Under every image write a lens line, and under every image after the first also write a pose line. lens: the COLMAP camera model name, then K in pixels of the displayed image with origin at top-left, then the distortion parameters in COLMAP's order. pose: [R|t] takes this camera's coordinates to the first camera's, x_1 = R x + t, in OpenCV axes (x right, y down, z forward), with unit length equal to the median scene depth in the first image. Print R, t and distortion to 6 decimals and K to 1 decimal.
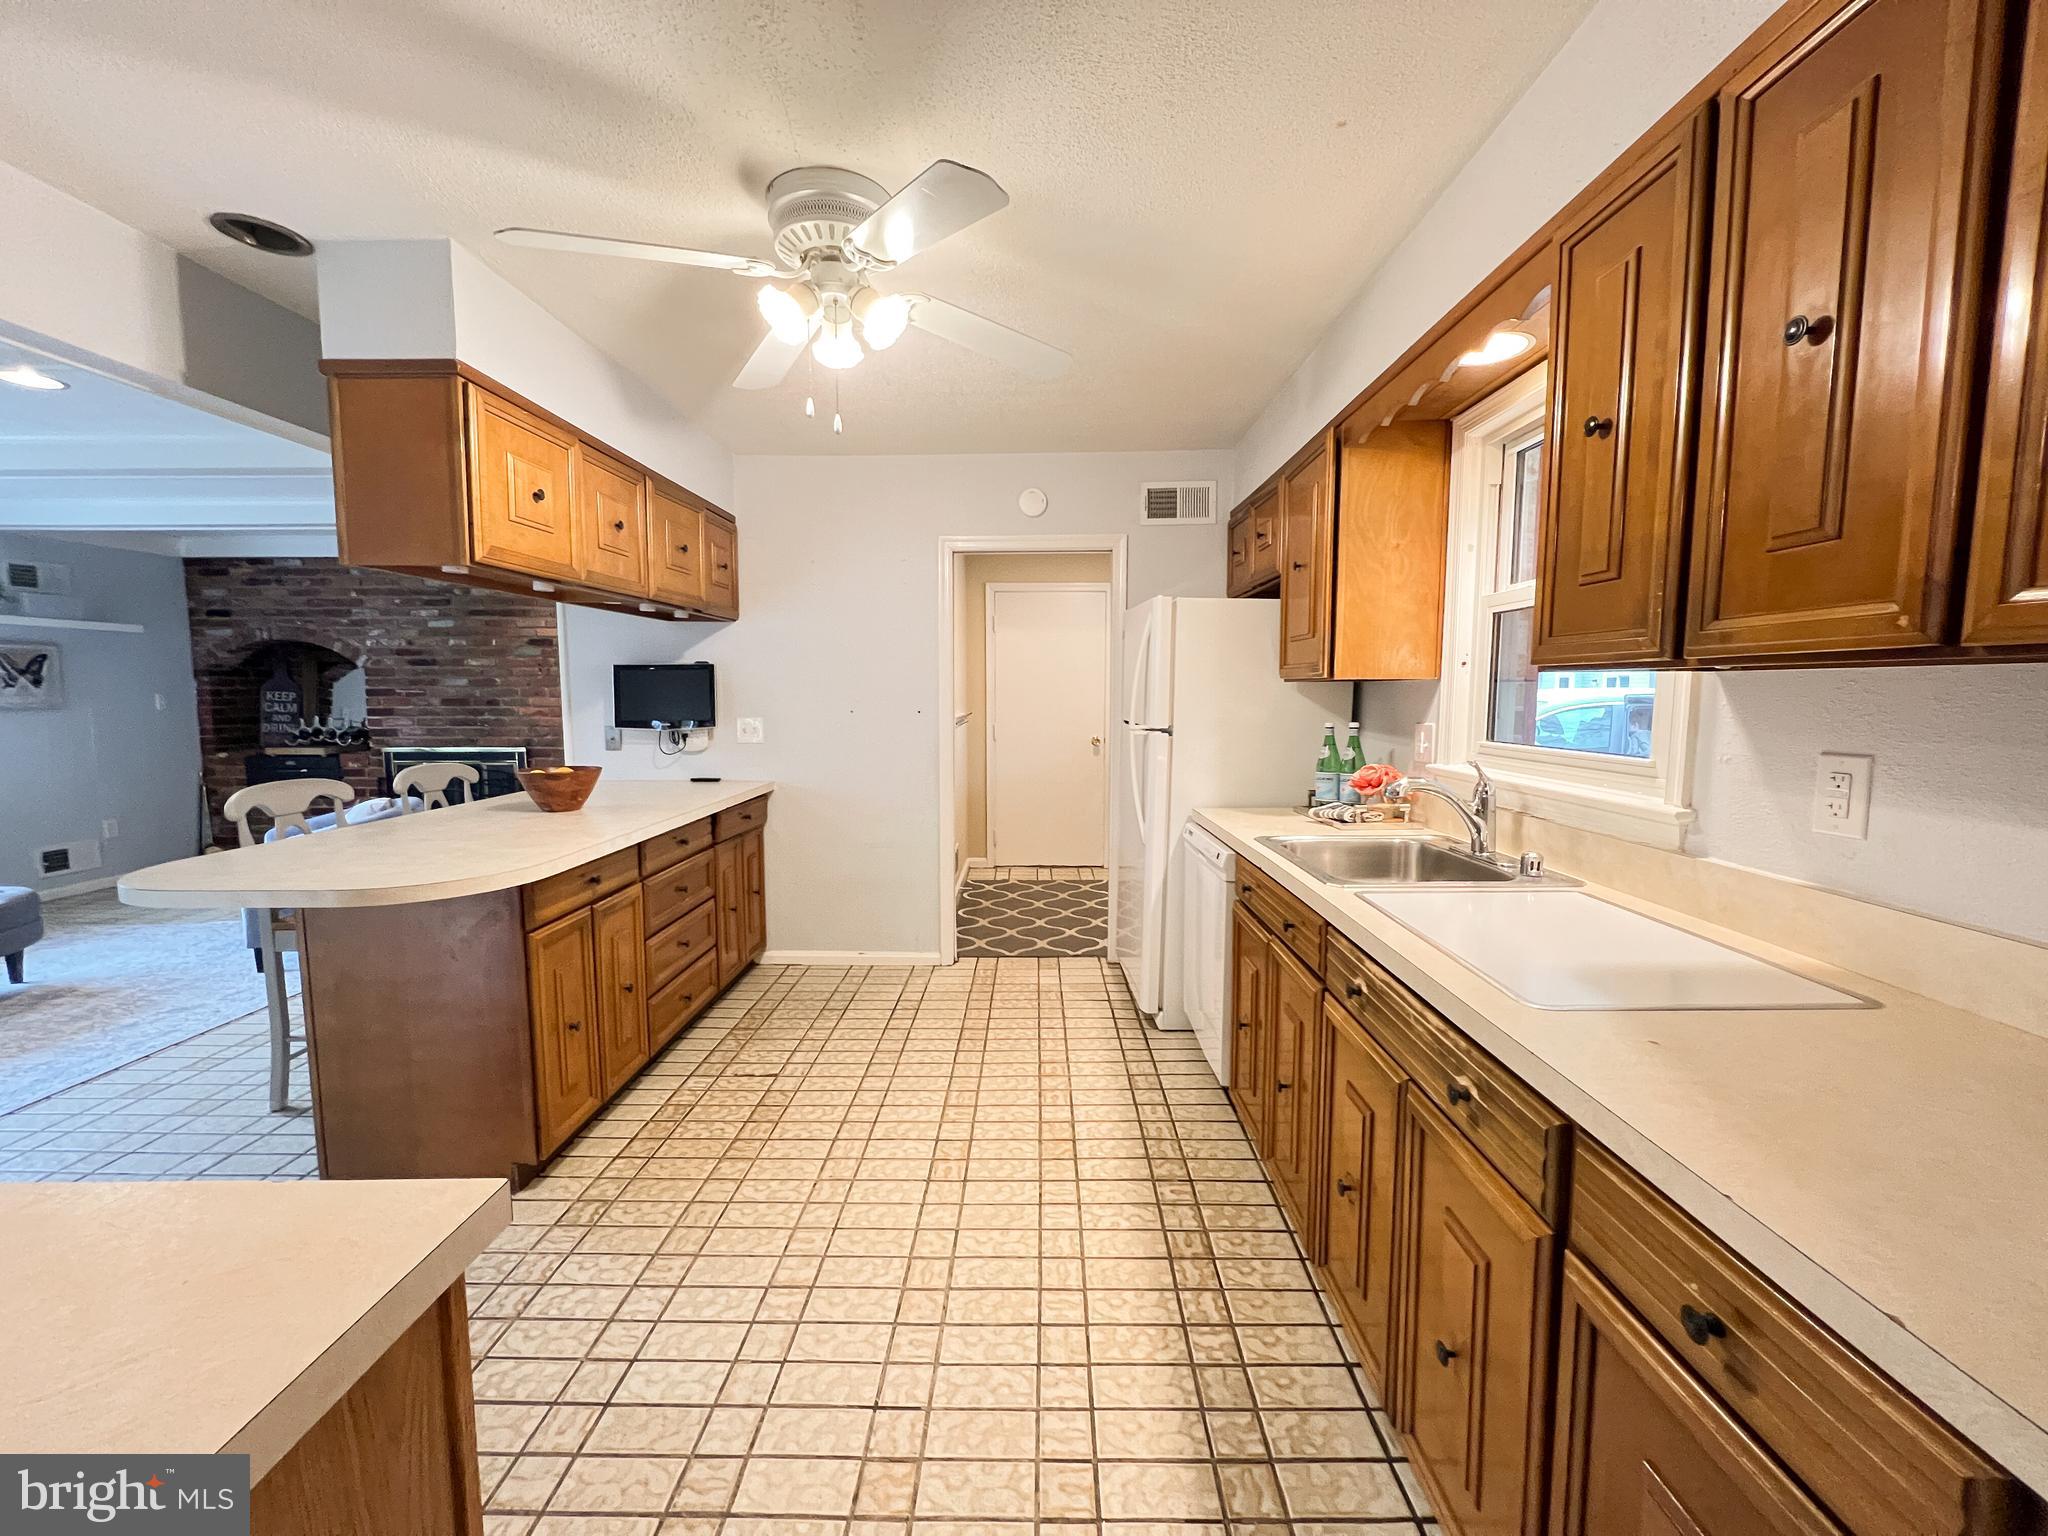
lens RADIAL K [[816.3, 0, 1024.1], [0, 816.3, 759.7], [0, 0, 1]] dist [-0.001514, -0.000467]
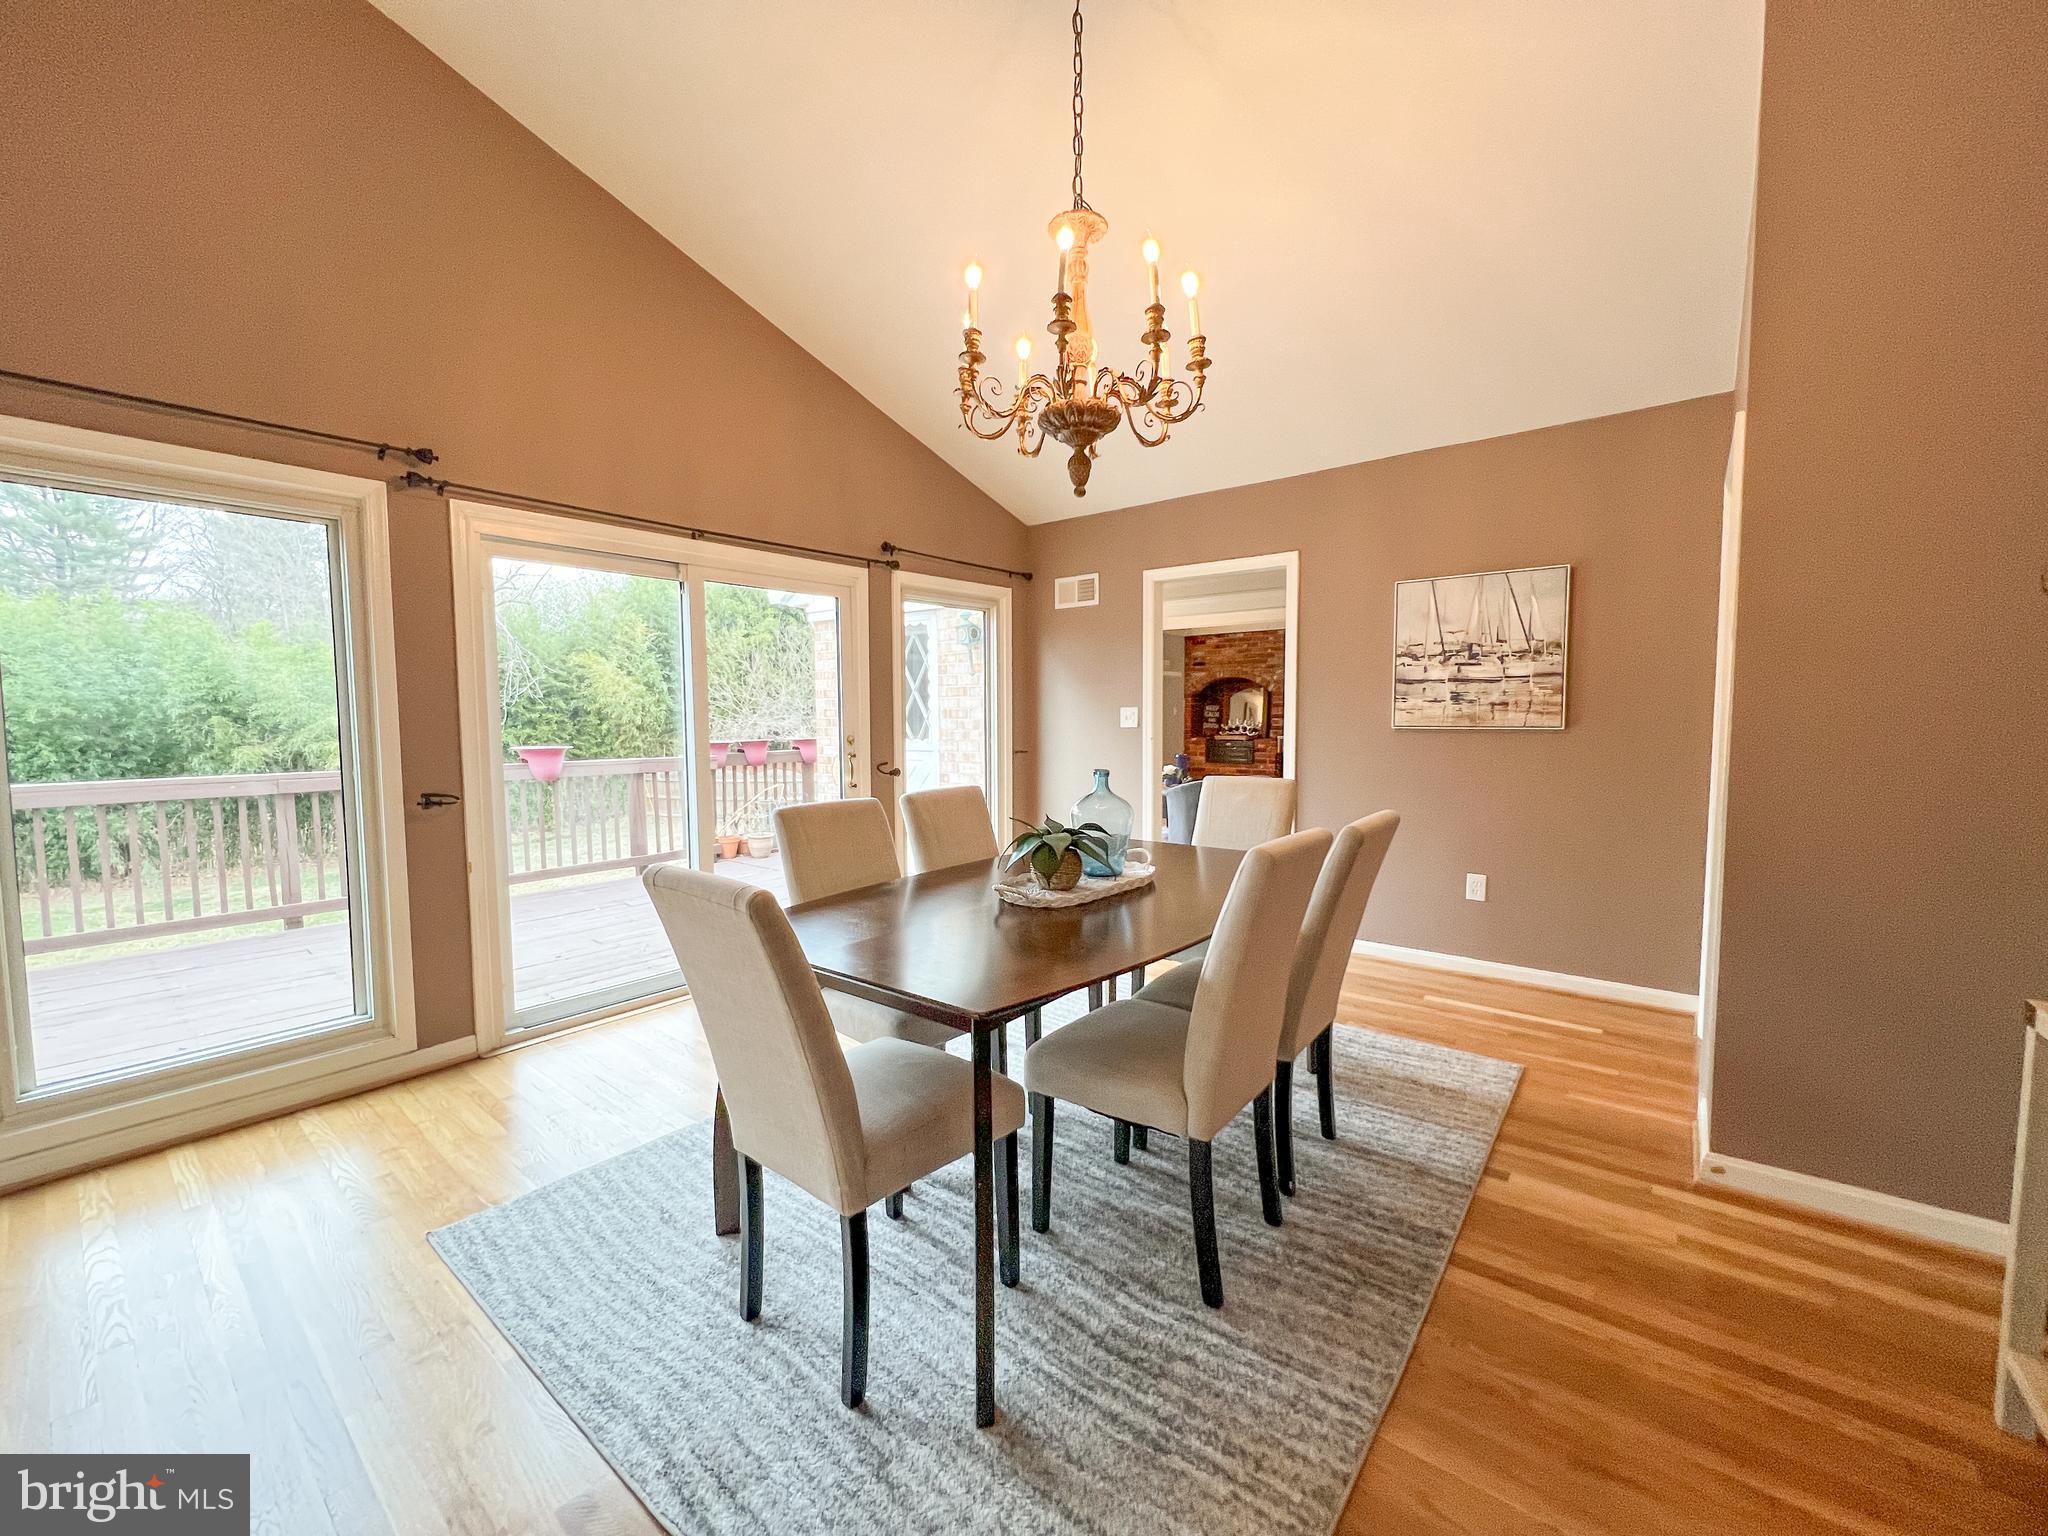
lens RADIAL K [[816.3, 0, 1021.2], [0, 816.3, 772.6], [0, 0, 1]] dist [-0.001514, -0.000467]
pose [[0.783388, 0.041330, -0.620158, -0.145097], [-0.046903, 0.998873, 0.007321, 0.089862], [0.619761, 0.023352, 0.784443, -0.852524]]
